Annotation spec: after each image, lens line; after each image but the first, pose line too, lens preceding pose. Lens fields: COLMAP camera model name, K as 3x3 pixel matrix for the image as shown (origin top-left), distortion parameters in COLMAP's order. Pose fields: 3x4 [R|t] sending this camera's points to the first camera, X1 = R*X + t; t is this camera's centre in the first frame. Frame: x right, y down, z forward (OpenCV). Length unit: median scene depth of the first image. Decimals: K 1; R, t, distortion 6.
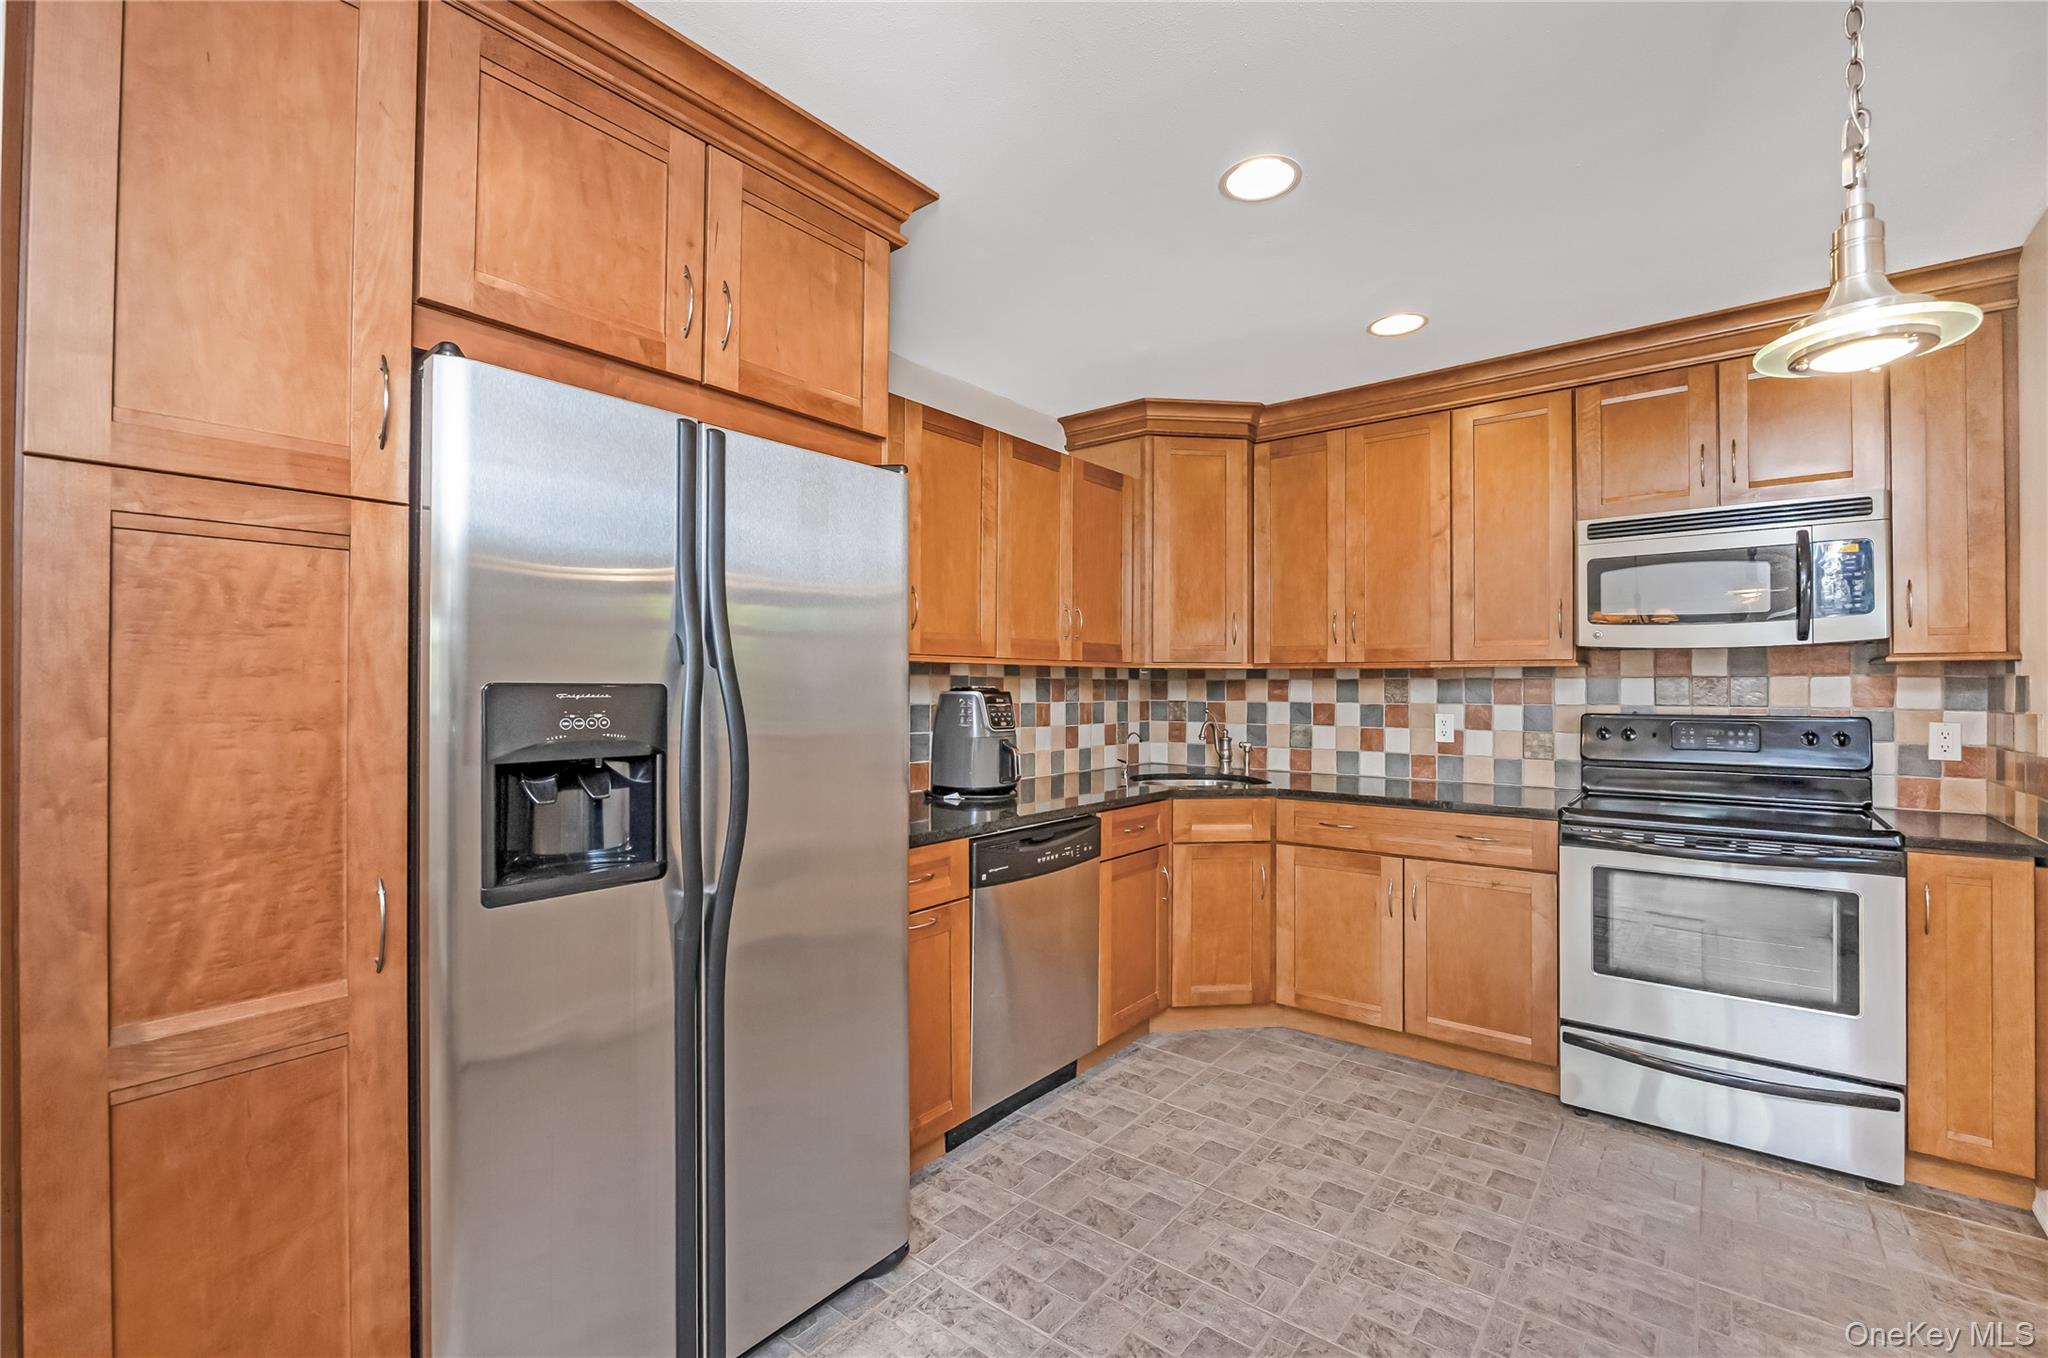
lens RADIAL K [[877.7, 0, 1015.2], [0, 877.7, 678.4], [0, 0, 1]] dist [-0.010844, -0.000271]
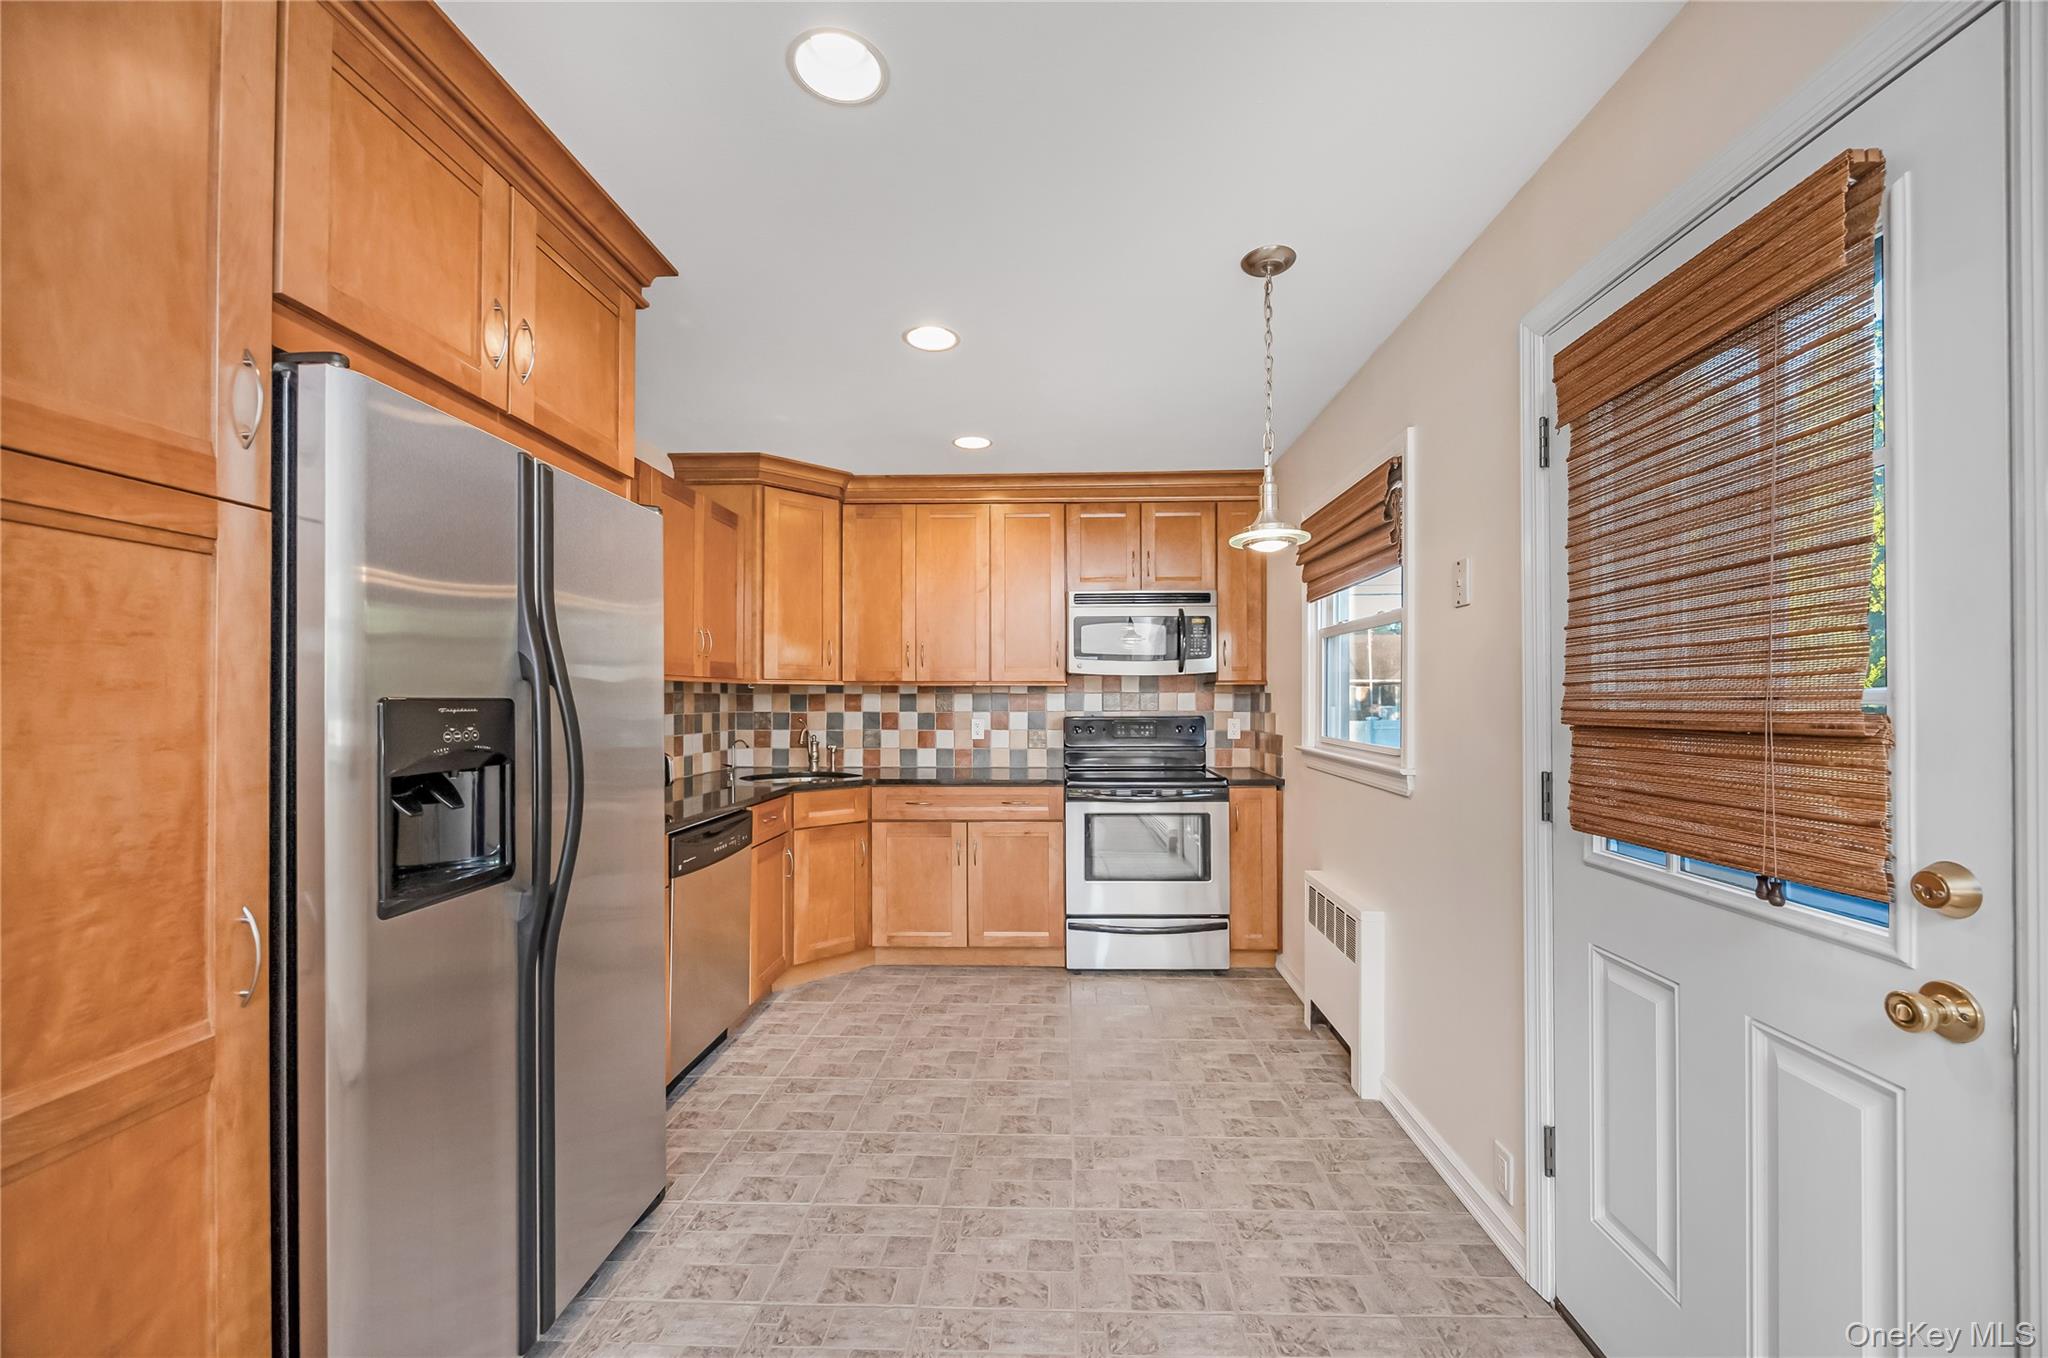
lens RADIAL K [[811.1, 0, 1018.5], [0, 811.1, 693.1], [0, 0, 1]] dist [-0.003692, 0.000189]
pose [[0.803748, 0.002224, 0.594965, -0.303506], [-0.003093, 0.999995, 0.000441, -0.001748], [-0.594961, -0.002195, 0.803751, -0.102845]]
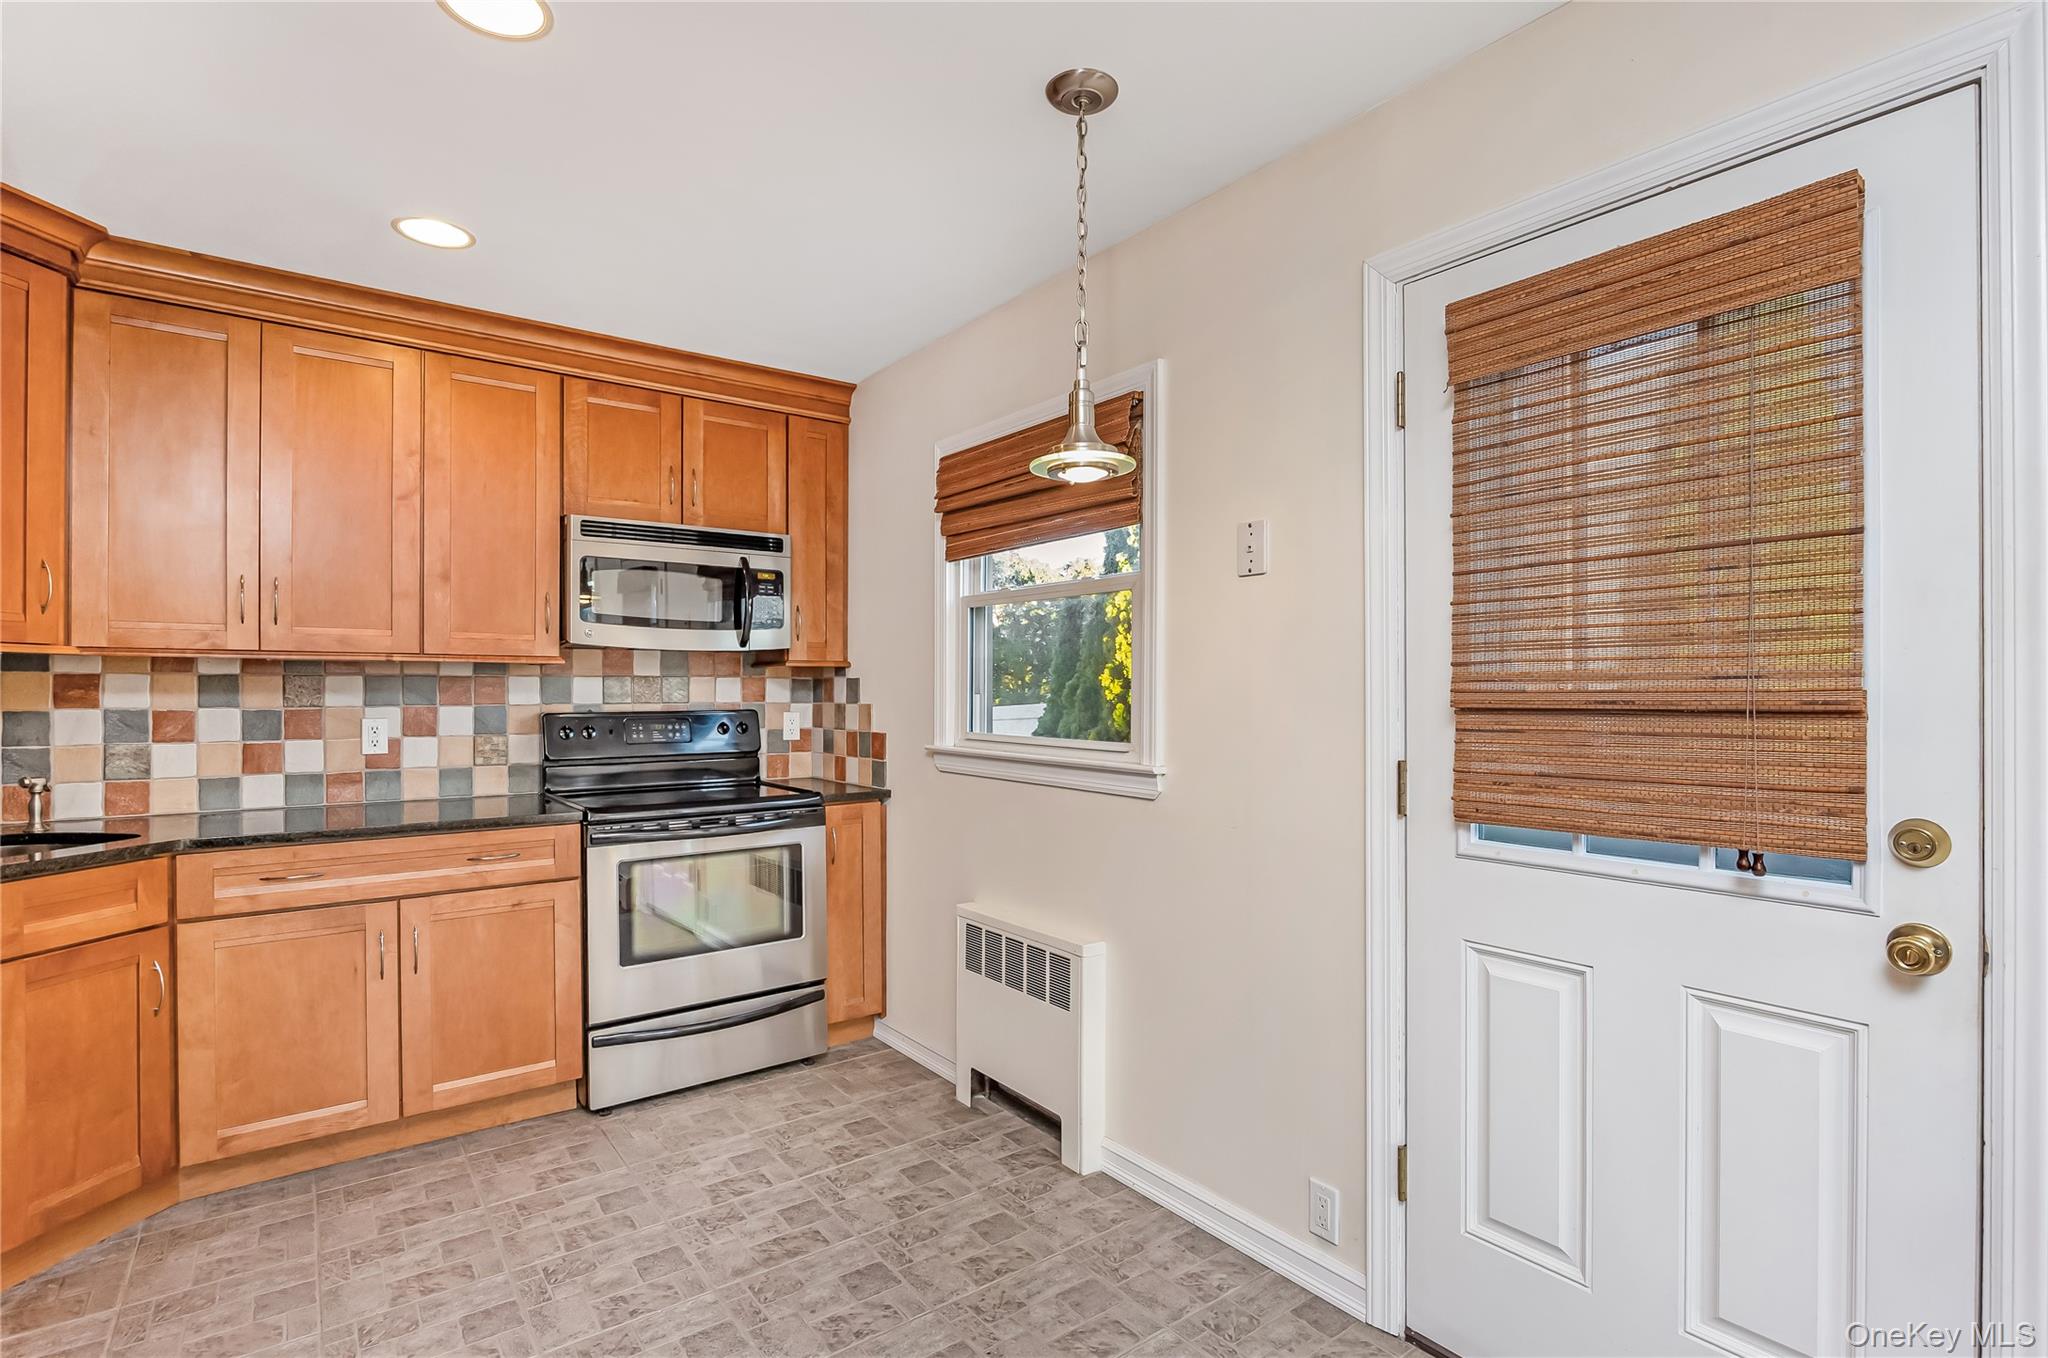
lens RADIAL K [[996.7, 0, 1021.6], [0, 996.7, 687.8], [0, 0, 1]] dist [-0.012988, 0.000281]
pose [[0.227809, 0.001136, 0.973705, -0.352034], [-0.007614, 0.999971, 0.000615, 0.009102], [-0.973676, -0.007554, 0.227811, 0.287858]]
